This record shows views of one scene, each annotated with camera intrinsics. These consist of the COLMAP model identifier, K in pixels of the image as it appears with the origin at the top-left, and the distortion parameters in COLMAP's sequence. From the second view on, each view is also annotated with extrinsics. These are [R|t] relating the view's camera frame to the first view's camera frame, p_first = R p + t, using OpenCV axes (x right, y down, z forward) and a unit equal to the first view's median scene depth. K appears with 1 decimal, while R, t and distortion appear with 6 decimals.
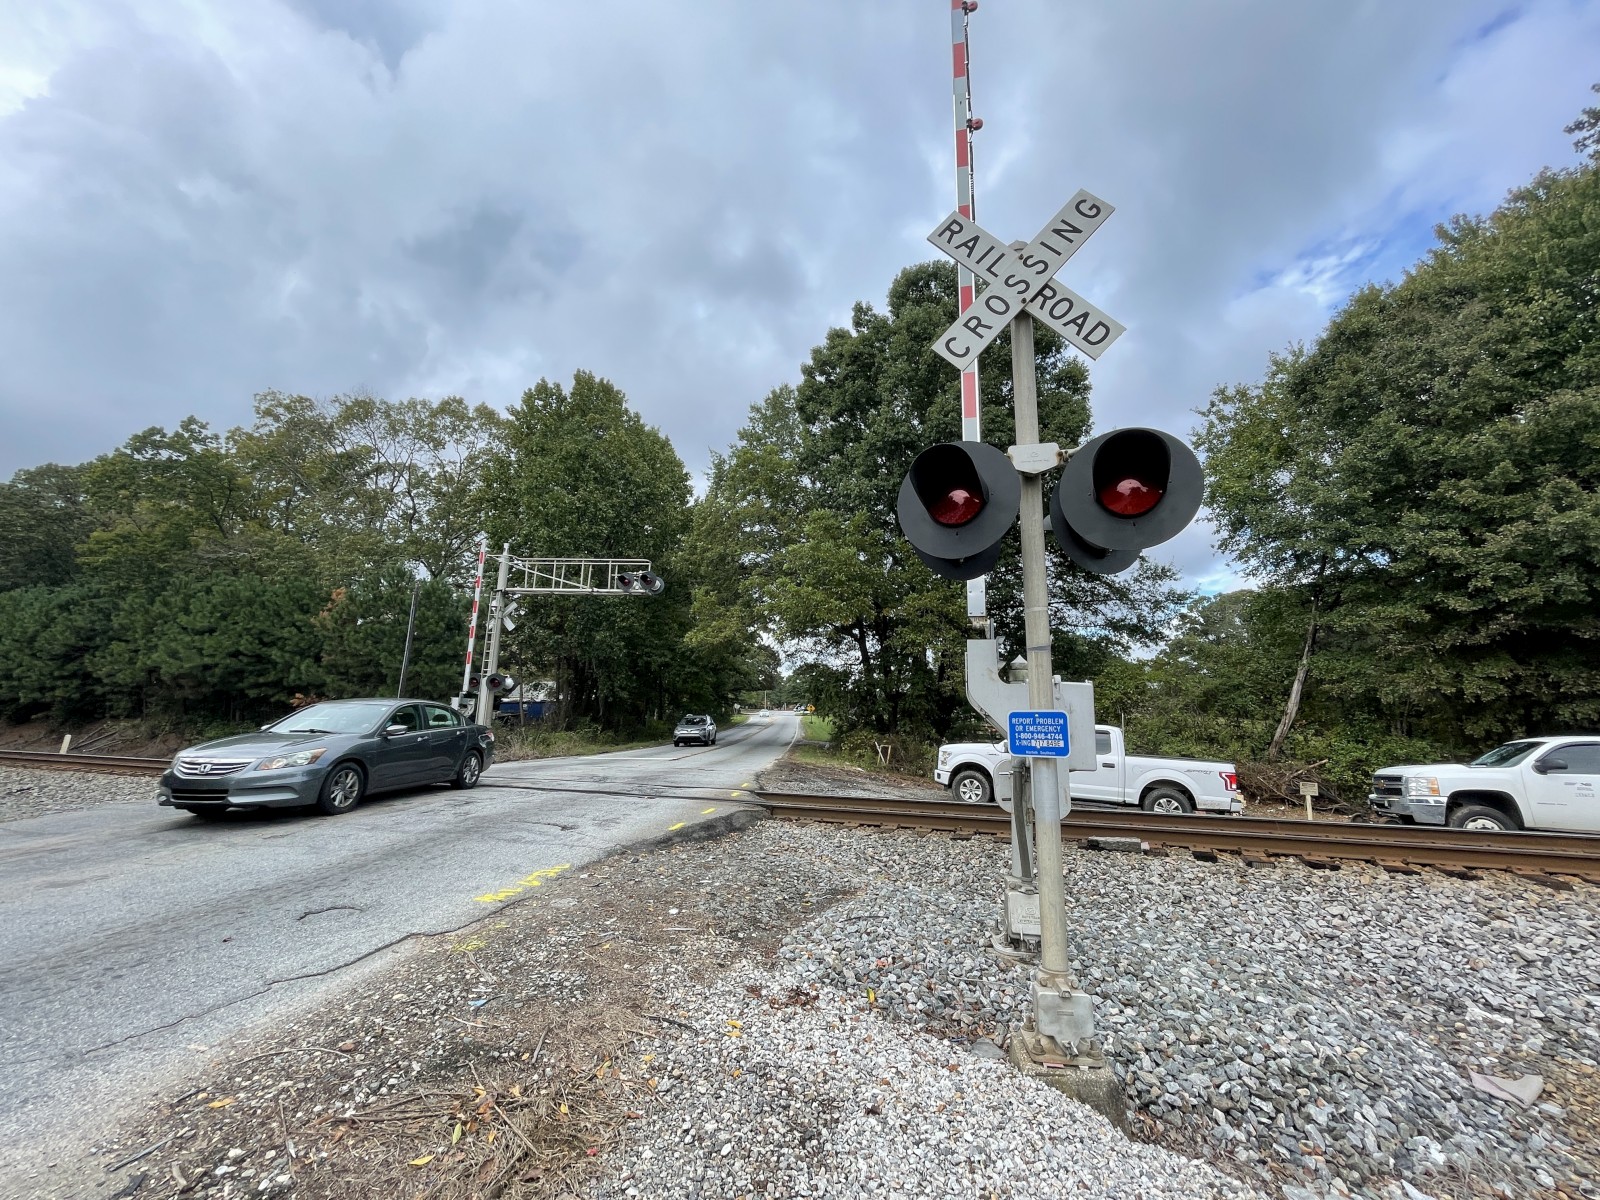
lens RADIAL K [[642.6, 0, 804.4], [0, 642.6, 600.7], [0, 0, 1]] dist [-0.003862, -0.000004]
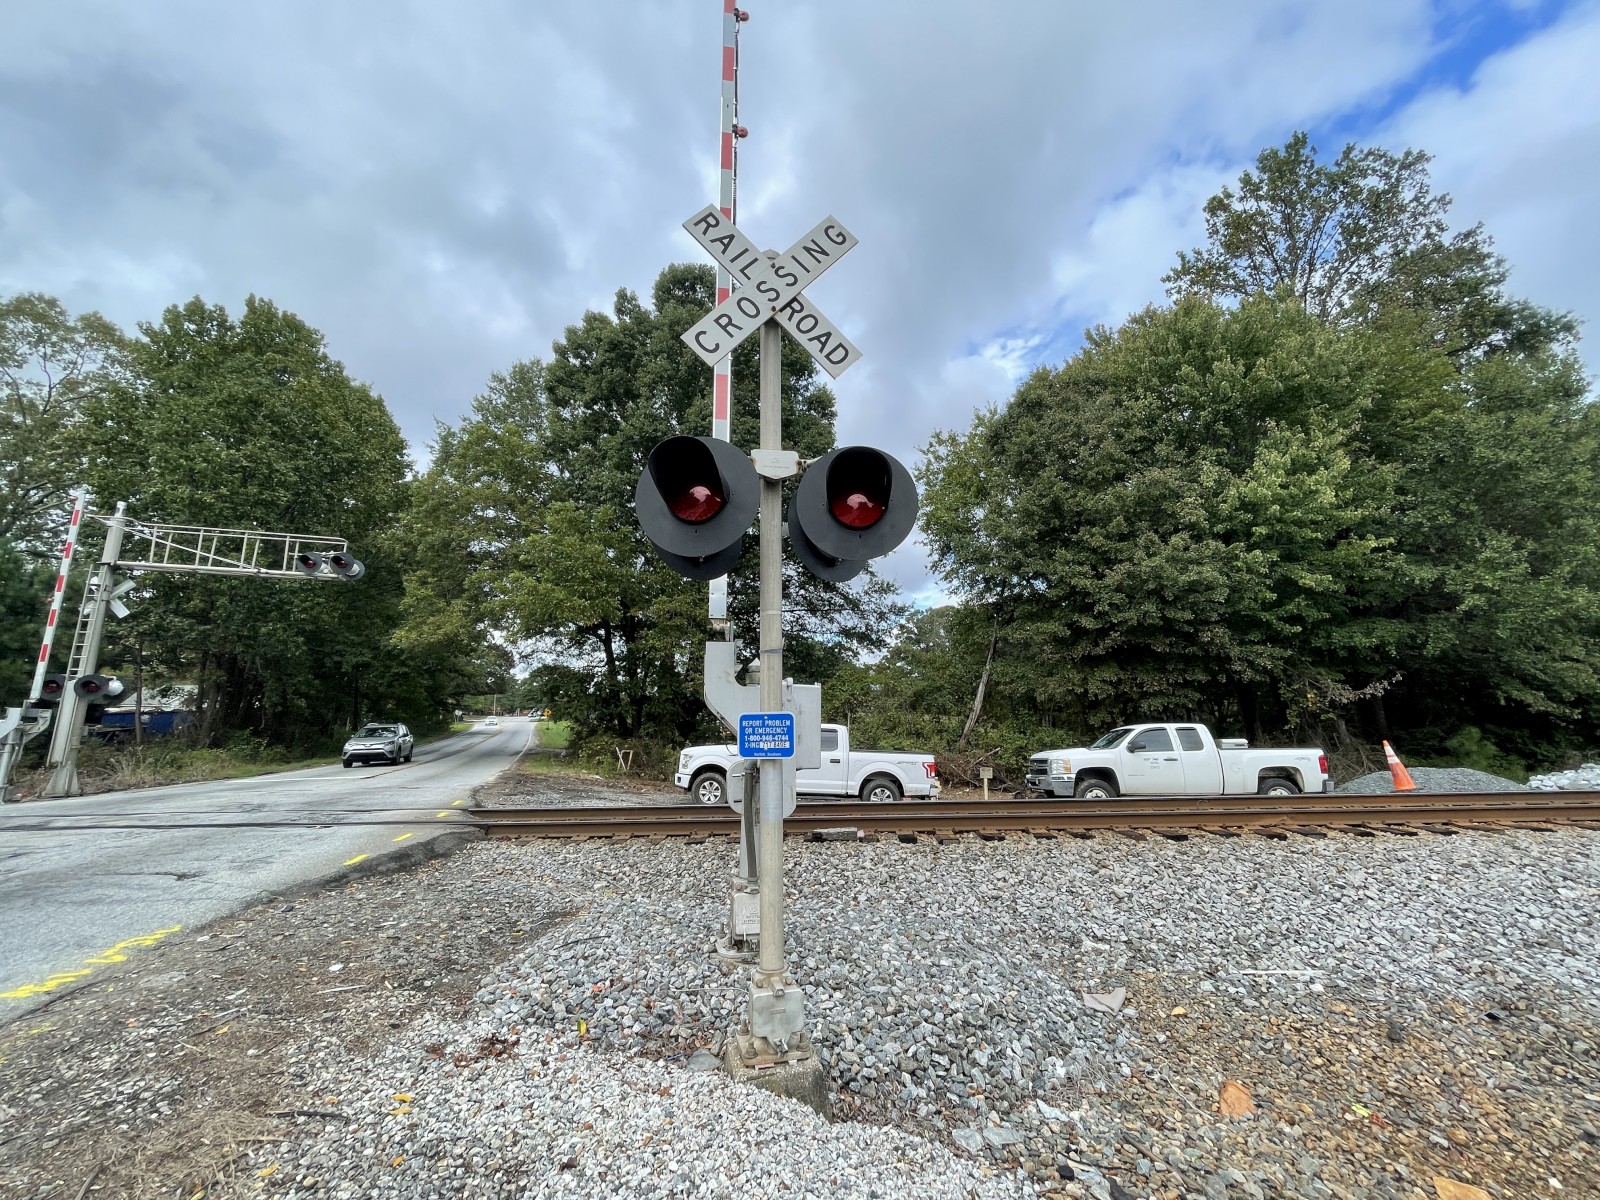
lens RADIAL K [[642.6, 0, 804.4], [0, 642.6, 600.7], [0, 0, 1]] dist [-0.003862, -0.000004]
pose [[0.927257, 0.045794, 0.371615, 0.010416], [-0.044215, 0.998940, -0.012772, 0.001637], [-0.371806, -0.004588, 0.928299, 0.012450]]
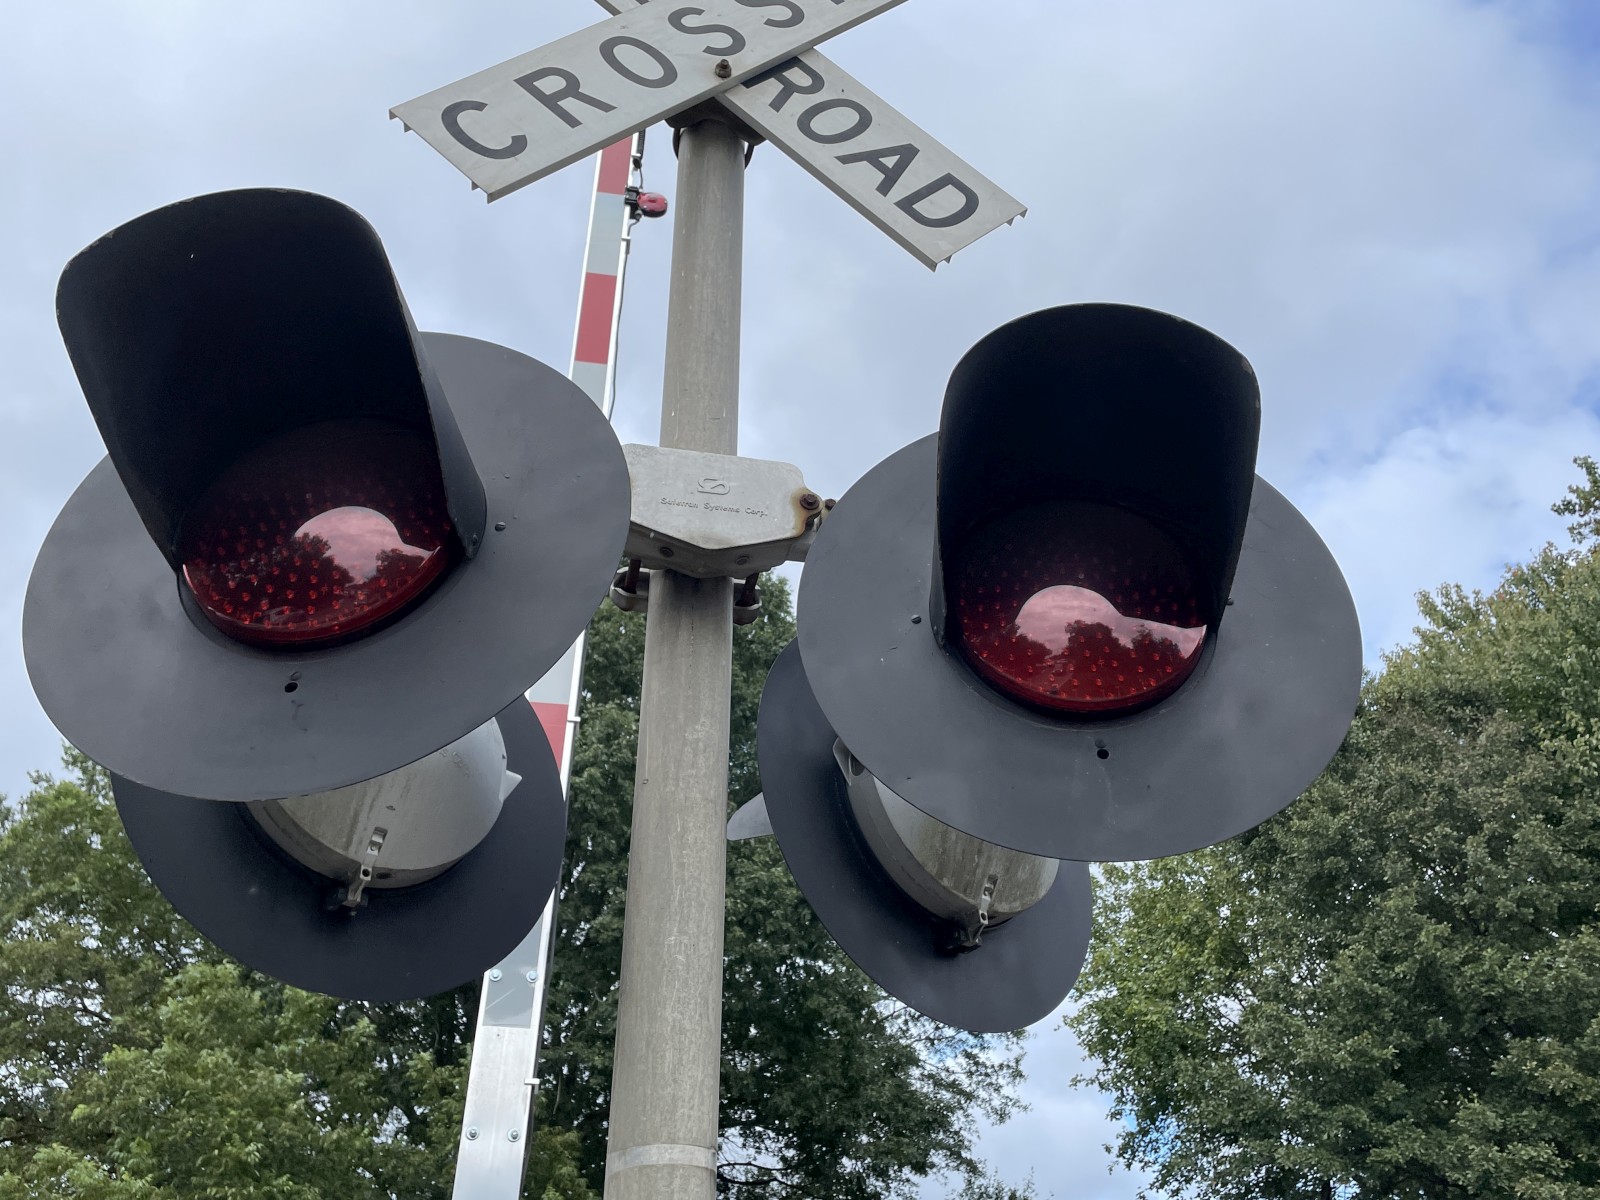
lens RADIAL K [[1367.2, 0, 791.4], [0, 1367.2, 598.0], [0, 0, 1]] dist [0.099627, -0.108623]
pose [[0.929027, 0.204881, 0.308112, 0.075023], [-0.053768, 0.898620, -0.435422, 0.013768], [-0.366085, 0.387952, 0.845858, 0.180097]]
